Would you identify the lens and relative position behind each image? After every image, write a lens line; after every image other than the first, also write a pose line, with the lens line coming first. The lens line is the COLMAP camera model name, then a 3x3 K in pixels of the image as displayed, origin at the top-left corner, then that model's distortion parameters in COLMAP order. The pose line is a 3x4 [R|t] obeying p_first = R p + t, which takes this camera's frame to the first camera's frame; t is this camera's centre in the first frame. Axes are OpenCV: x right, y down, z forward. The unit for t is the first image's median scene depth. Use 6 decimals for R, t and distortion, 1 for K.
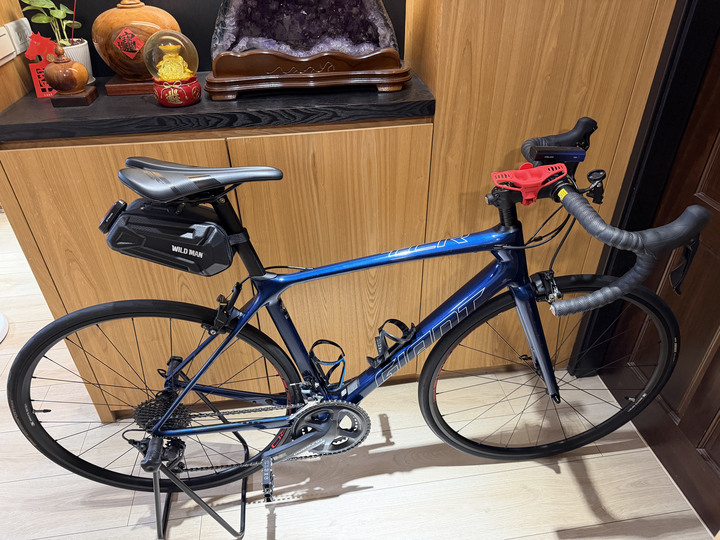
lens RADIAL K [[512.2, 0, 357.3], [0, 512.2, 255.1], [0, 0, 1]] dist [0.018465, -0.031533]
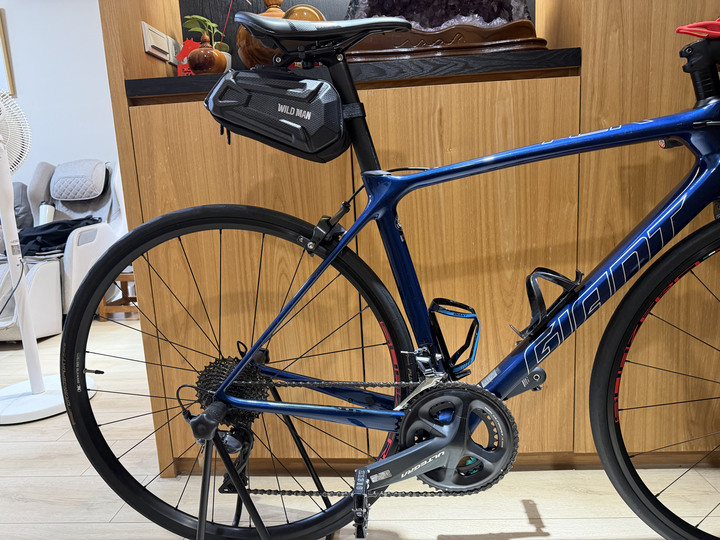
lens RADIAL K [[512.2, 0, 353.4], [0, 512.2, 266.5], [0, 0, 1]] dist [0.018465, -0.031533]
pose [[0.976288, 0.002099, -0.216466, -0.039562], [-0.091458, 0.910326, -0.403660, 0.431865], [0.196207, 0.413886, 0.888932, 0.285850]]
